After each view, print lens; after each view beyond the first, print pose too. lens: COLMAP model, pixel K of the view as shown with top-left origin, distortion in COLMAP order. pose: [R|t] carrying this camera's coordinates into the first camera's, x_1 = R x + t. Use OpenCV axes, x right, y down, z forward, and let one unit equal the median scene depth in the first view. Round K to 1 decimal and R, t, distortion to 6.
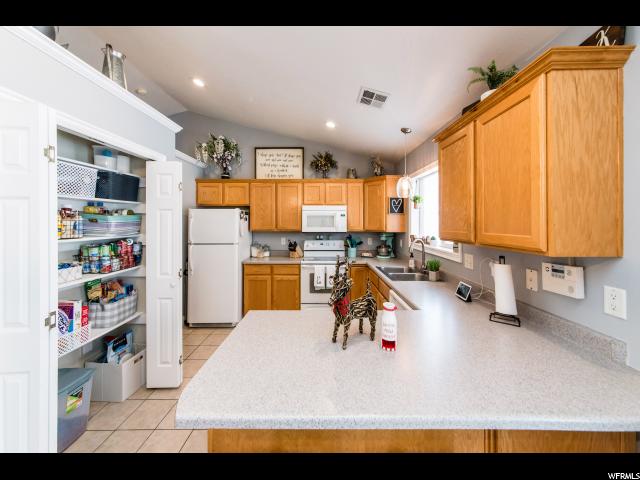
lens RADIAL K [[228.3, 0, 322.3], [0, 228.3, 220.9], [0, 0, 1]] dist [0.000515, 0.000009]
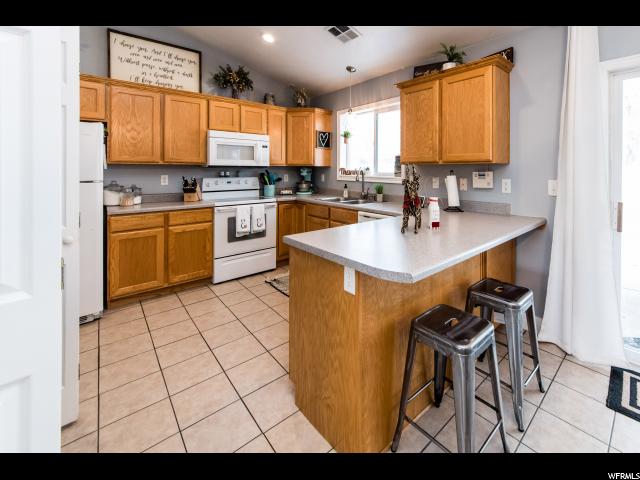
lens RADIAL K [[273.6, 0, 350.3], [0, 273.6, 169.2], [0, 0, 1]] dist [0.000946, 0.000100]
pose [[0.749721, 0.010644, 0.661668, -0.342984], [-0.014854, 0.999889, 0.000745, 0.054640], [-0.661587, -0.010387, 0.749797, 0.020631]]
